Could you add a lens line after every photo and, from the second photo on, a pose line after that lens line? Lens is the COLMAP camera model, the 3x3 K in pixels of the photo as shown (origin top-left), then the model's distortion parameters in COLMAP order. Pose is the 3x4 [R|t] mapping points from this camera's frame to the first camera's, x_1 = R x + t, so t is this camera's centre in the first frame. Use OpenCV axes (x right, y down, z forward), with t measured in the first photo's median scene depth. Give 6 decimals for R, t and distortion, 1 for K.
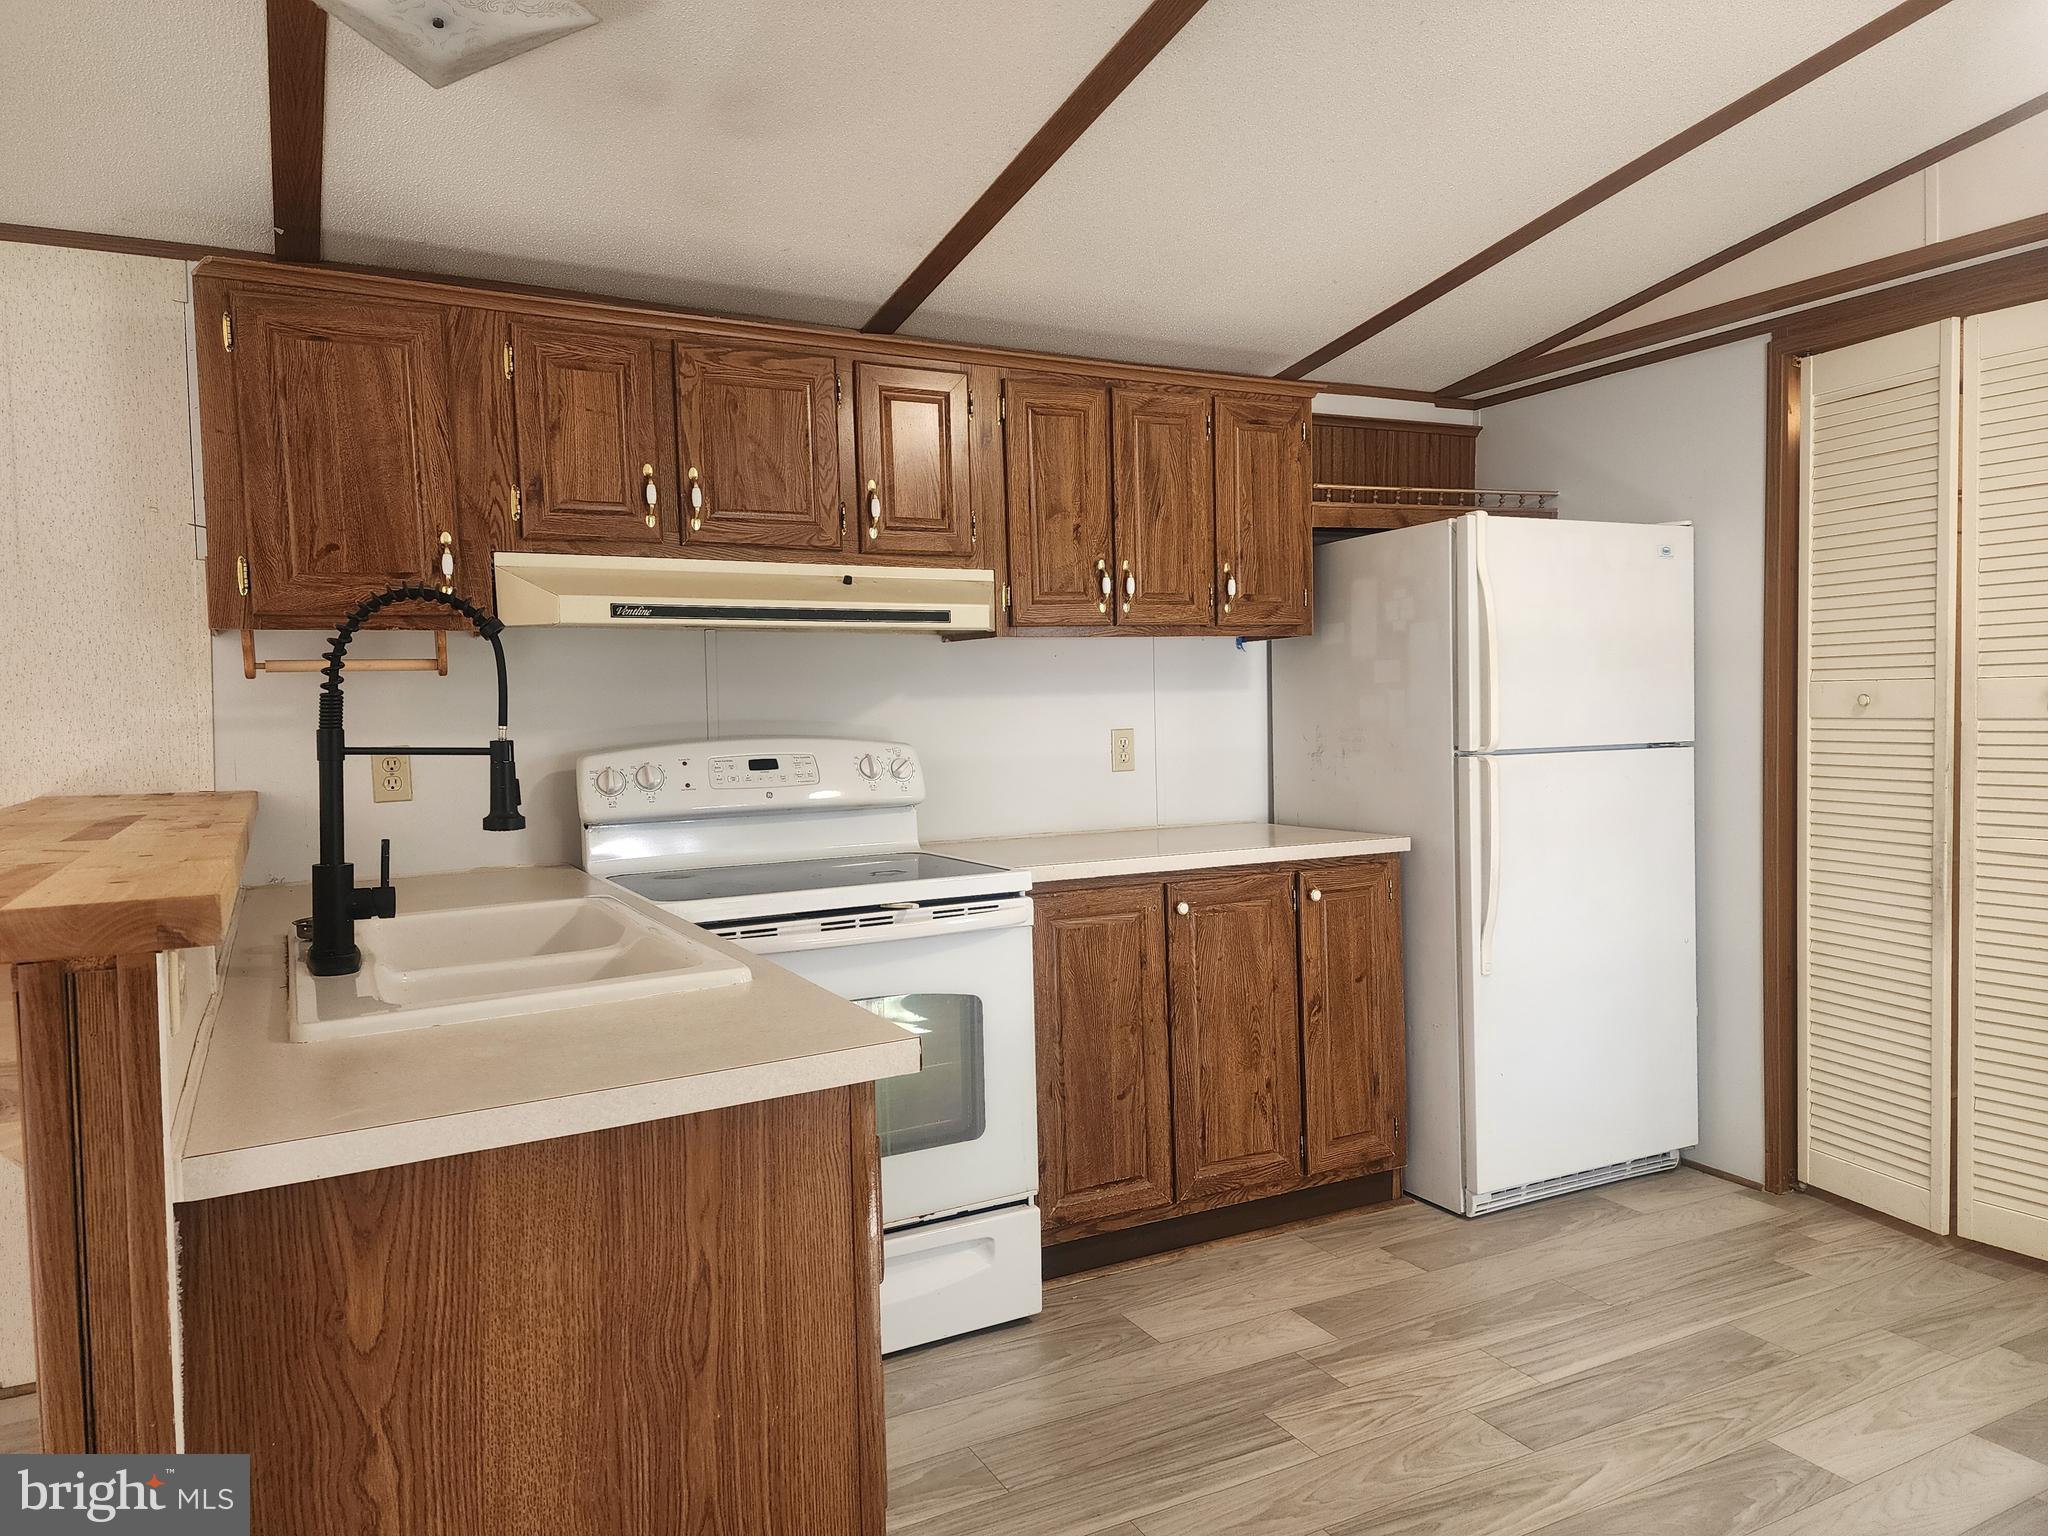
lens RADIAL K [[1367.7, 0, 1027.3], [0, 1367.7, 766.8], [0, 0, 1]] dist [0.067579, -0.062487]
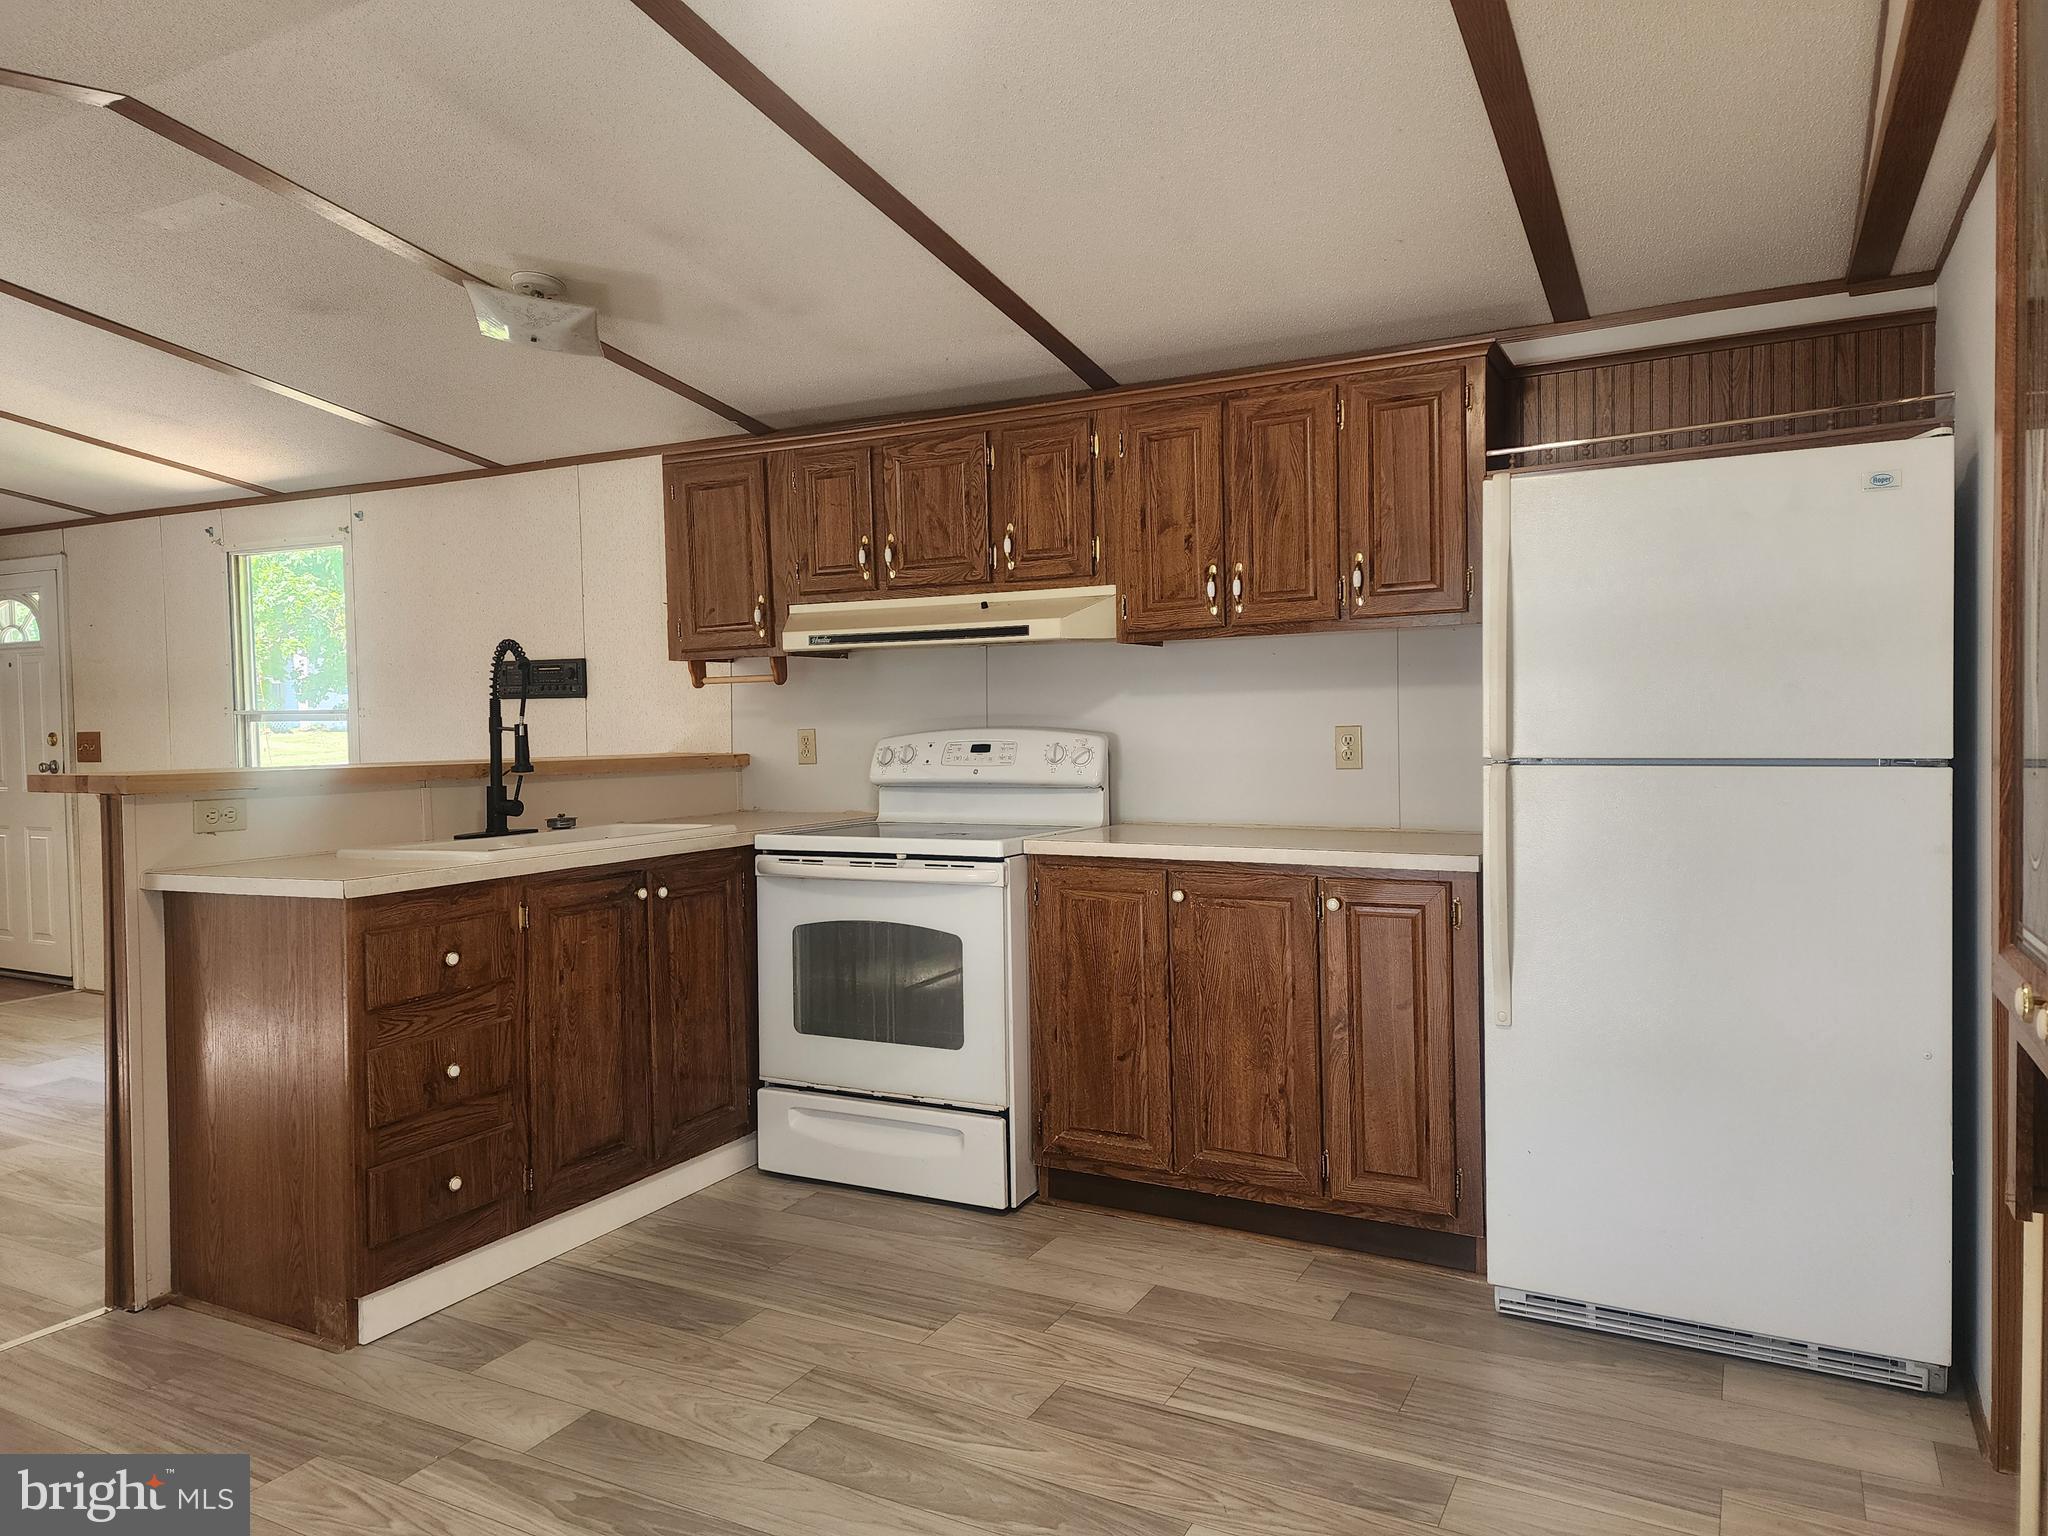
lens RADIAL K [[1367.7, 0, 1033.1], [0, 1367.7, 760.4], [0, 0, 1]] dist [0.067579, -0.062487]
pose [[0.567397, 0.036490, -0.822635, 1.098012], [-0.033545, 0.999213, 0.021185, -0.023638], [0.822761, 0.015575, 0.568175, 0.367847]]
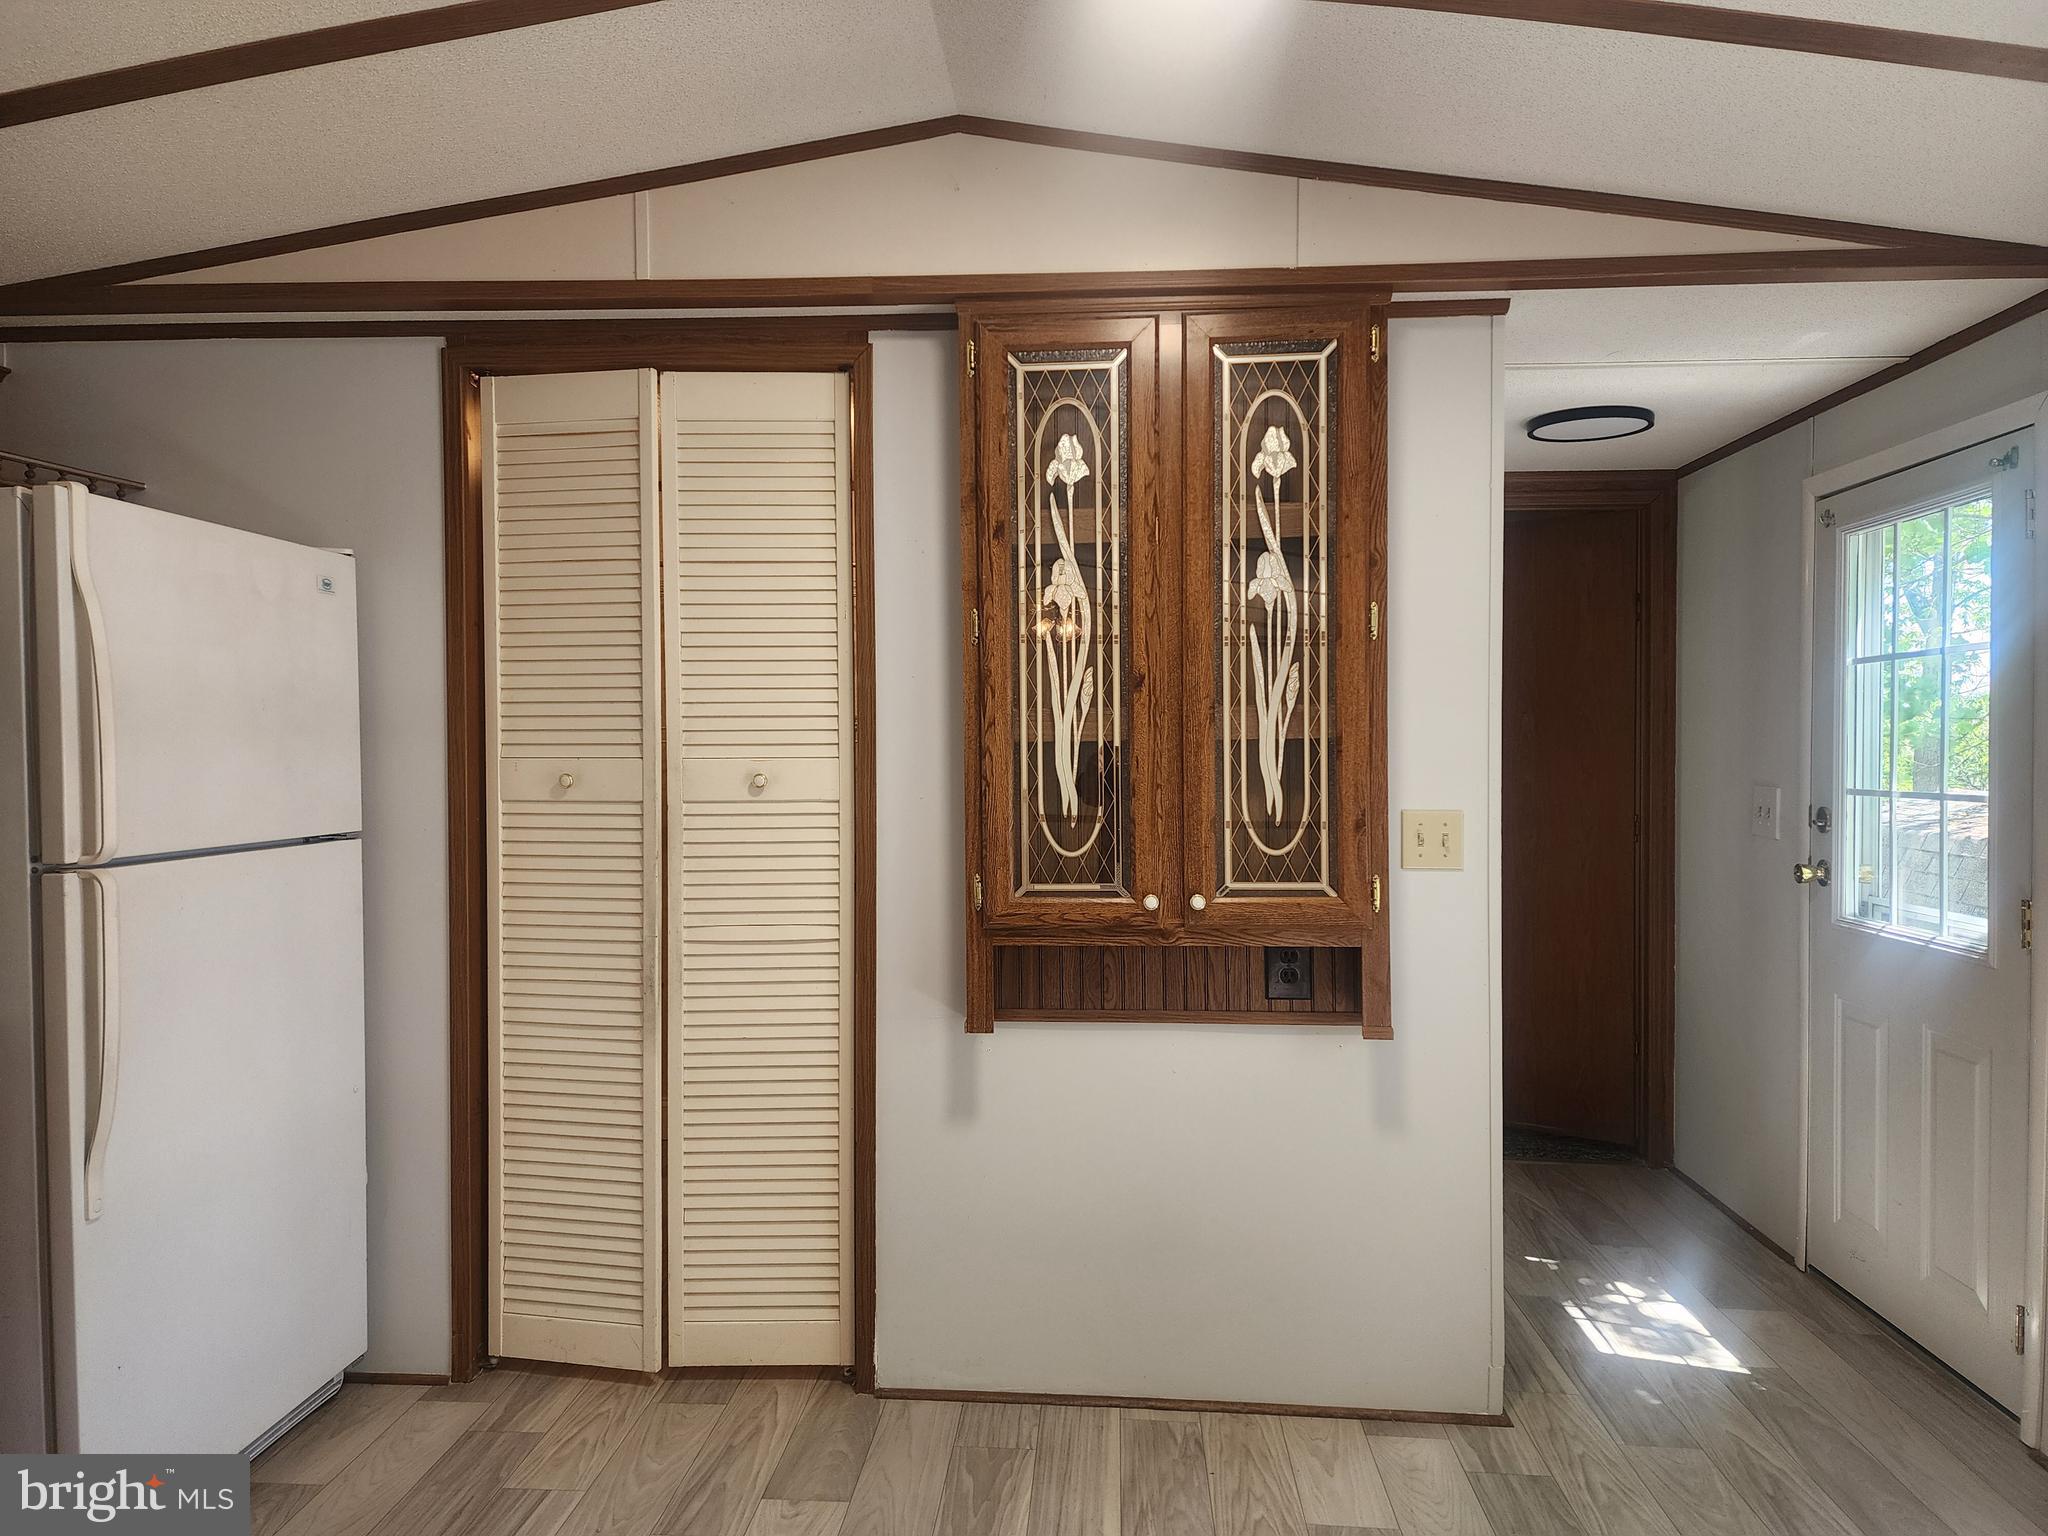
lens RADIAL K [[1367.7, 0, 1015.3], [0, 1367.7, 771.1], [0, 0, 1]] dist [0.067579, -0.062487]
pose [[0.522746, 0.002924, 0.852484, 0.000436], [0.032919, 0.999179, -0.023613, -0.001159], [-0.851853, 0.040406, 0.522220, 0.014538]]
